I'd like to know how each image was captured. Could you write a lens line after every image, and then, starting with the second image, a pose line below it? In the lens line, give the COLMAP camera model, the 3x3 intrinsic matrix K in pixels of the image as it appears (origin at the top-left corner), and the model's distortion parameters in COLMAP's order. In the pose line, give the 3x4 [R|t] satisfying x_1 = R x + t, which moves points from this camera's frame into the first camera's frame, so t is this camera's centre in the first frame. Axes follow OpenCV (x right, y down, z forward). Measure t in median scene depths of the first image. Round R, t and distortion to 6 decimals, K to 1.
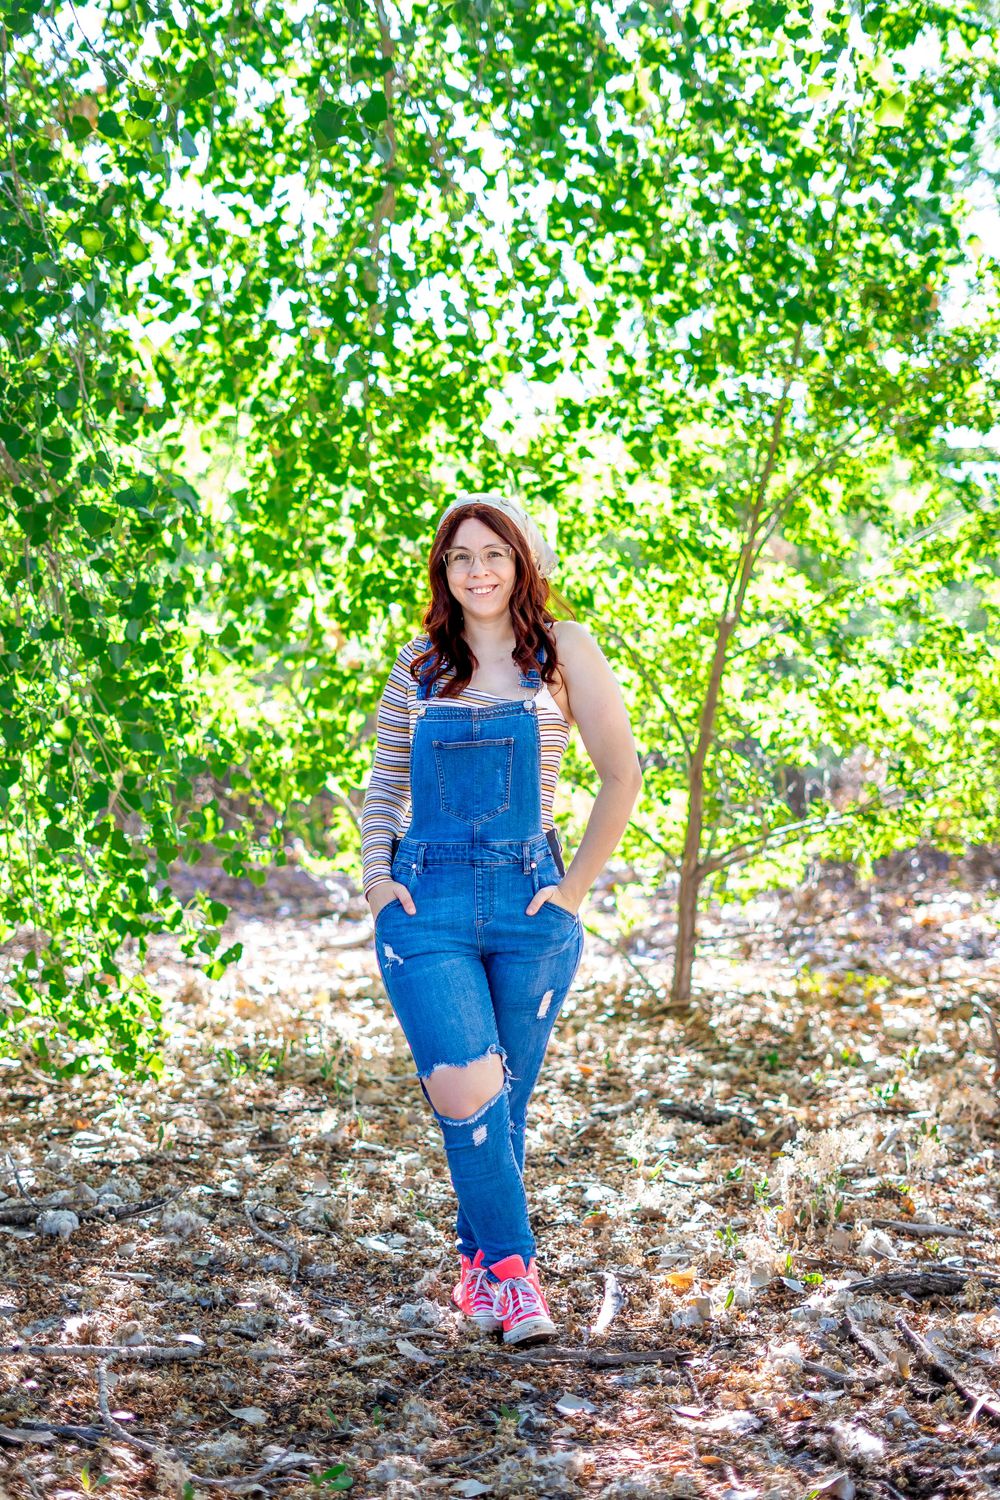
lens RADIAL K [[2441.0, 0, 554.8], [0, 2441.0, 750.0], [0, 0, 1]] dist [-0.005250, 0.063670]
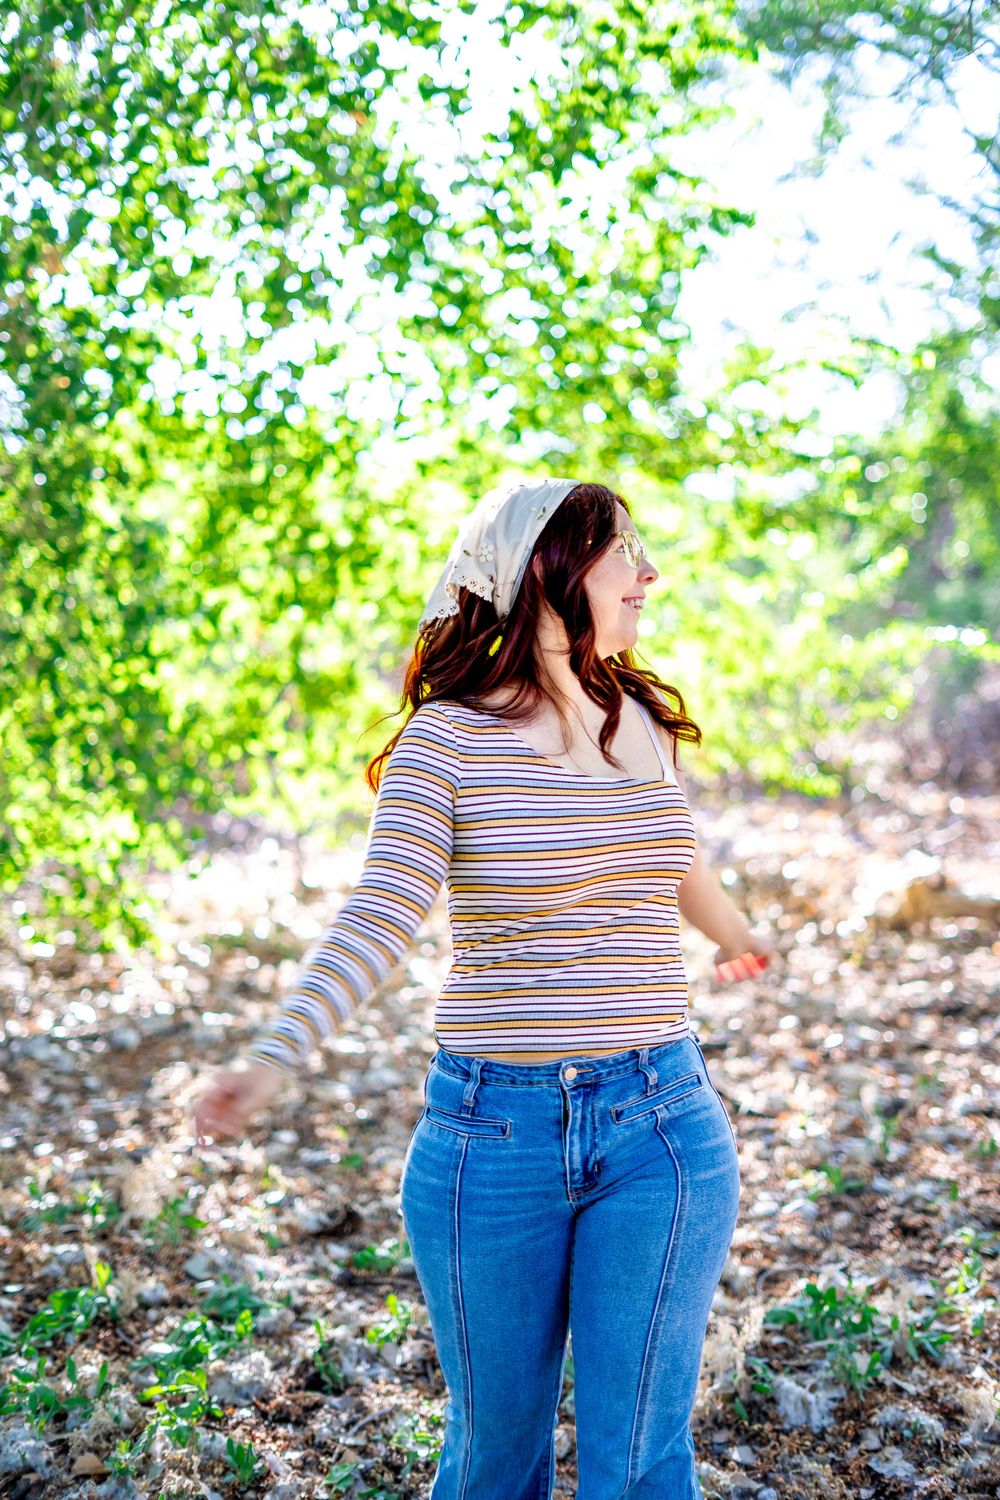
lens RADIAL K [[2211.6, 0, 500.0], [0, 2211.6, 750.0], [0, 0, 1]] dist [0.004447, 0.015733]
pose [[0.995907, -0.040134, 0.080983, -0.056749], [0.039225, 0.999149, 0.012787, 0.007541], [-0.081427, -0.009559, 0.996633, -0.254164]]
